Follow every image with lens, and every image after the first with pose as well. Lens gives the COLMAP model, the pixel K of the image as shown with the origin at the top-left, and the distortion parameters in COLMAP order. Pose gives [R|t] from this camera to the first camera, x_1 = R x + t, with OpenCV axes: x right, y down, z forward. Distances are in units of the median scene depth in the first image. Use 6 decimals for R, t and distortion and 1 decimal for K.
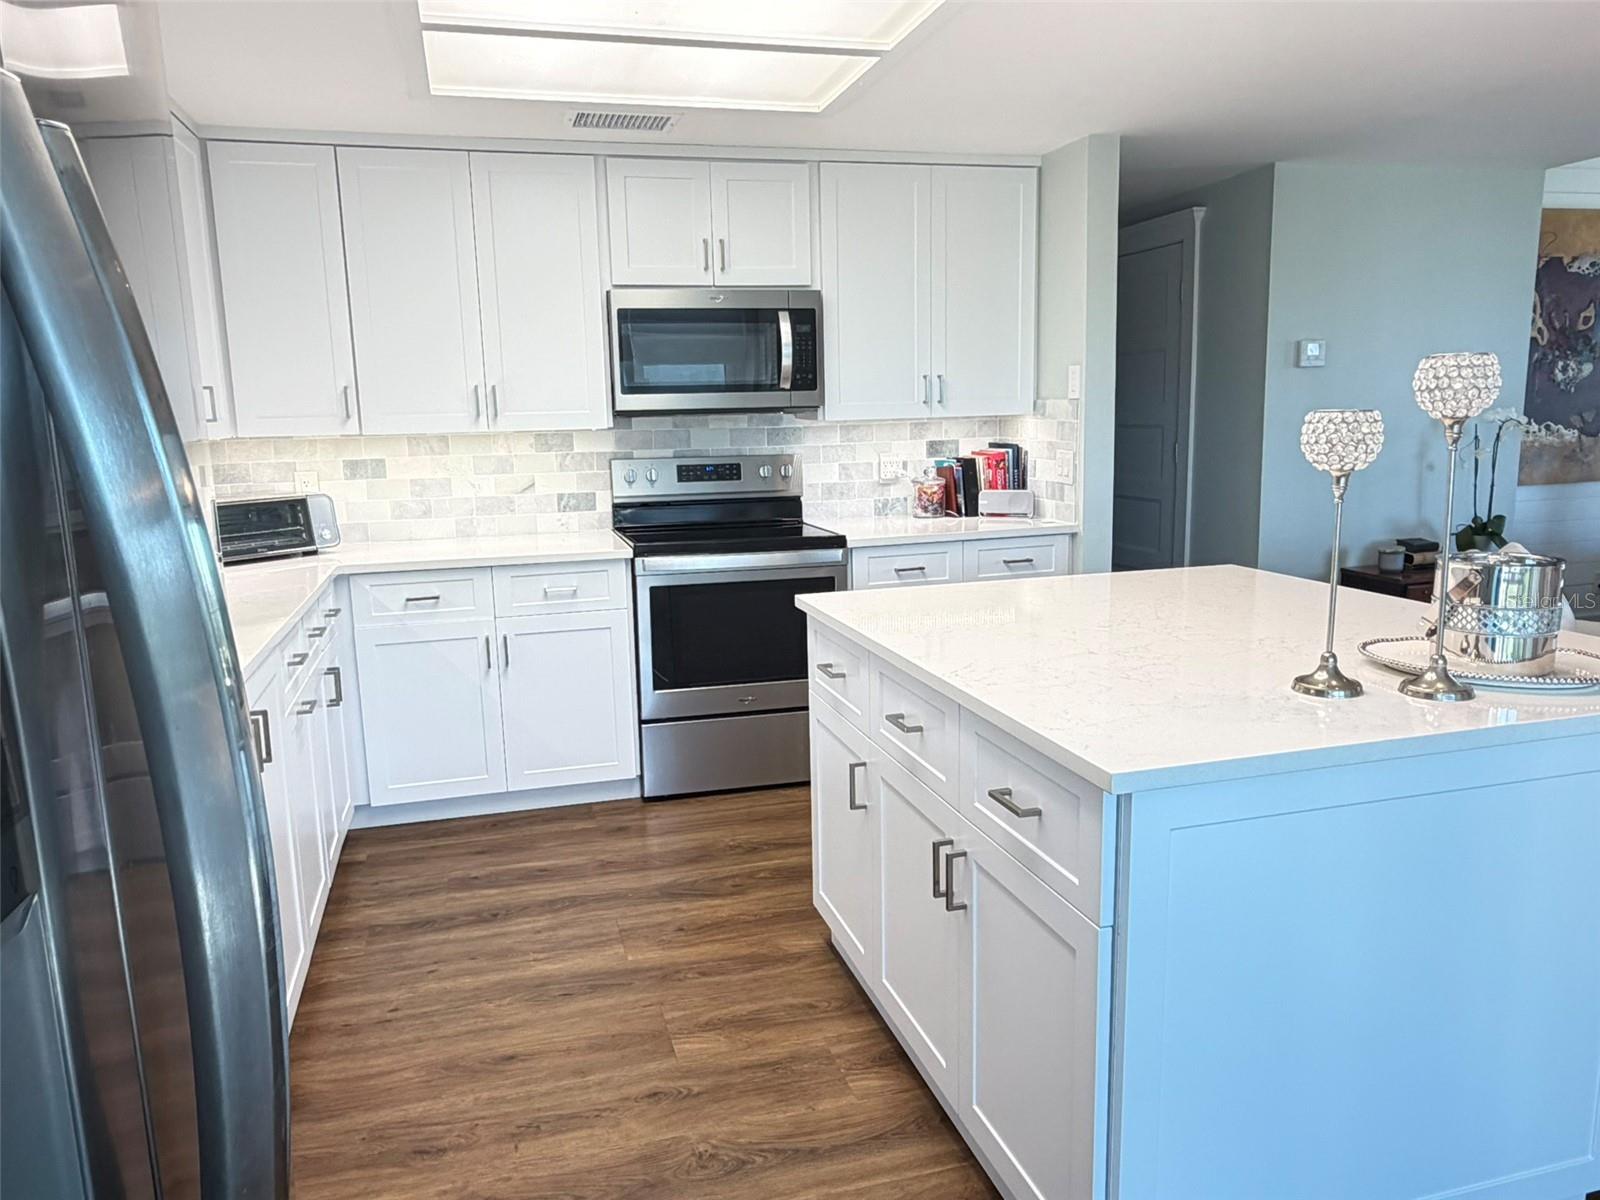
lens RADIAL K [[1118.9, 0, 770.1], [0, 1118.9, 599.0], [0, 0, 1]] dist [0.000762, -0.030515]
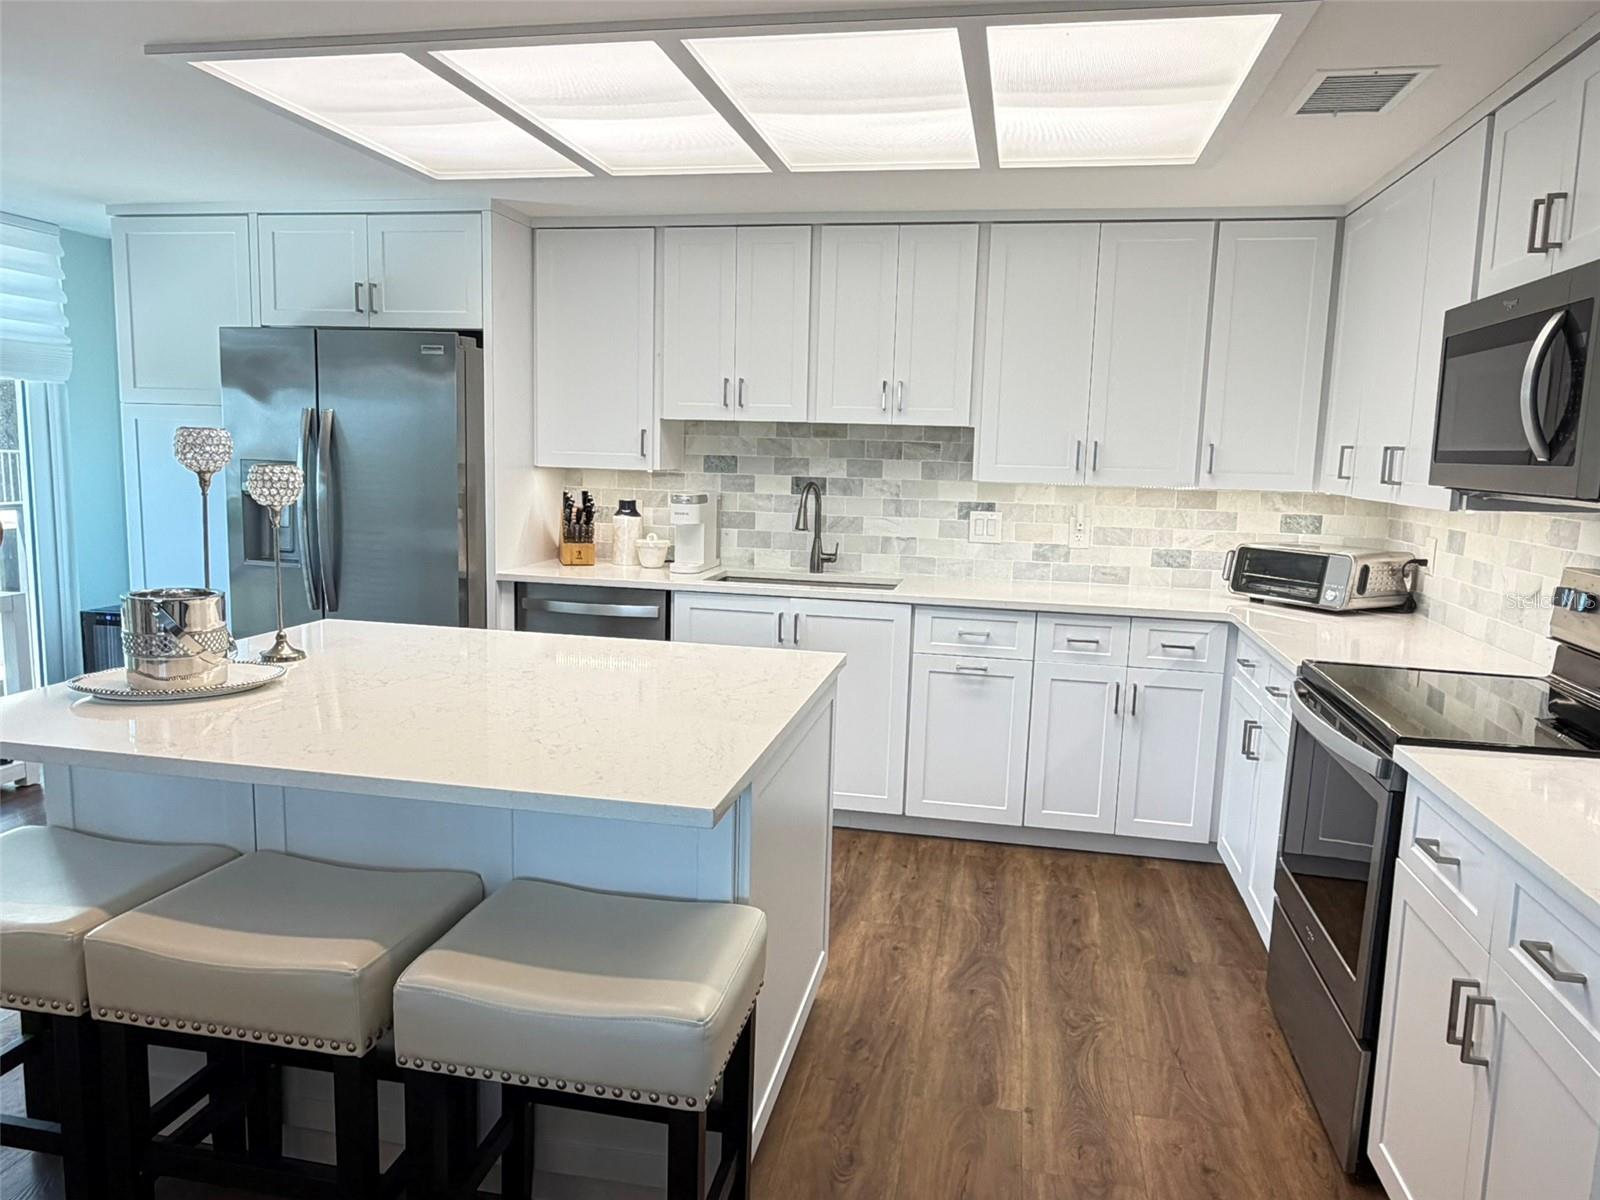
lens RADIAL K [[1119.7, 0, 800.2], [0, 1119.7, 639.9], [0, 0, 1]] dist [0.000906, 0.001578]
pose [[-0.443709, 0.162829, -0.881254, 0.449634], [-0.170948, 0.949920, 0.261588, -0.129843], [0.879715, 0.266718, -0.393653, 0.667254]]
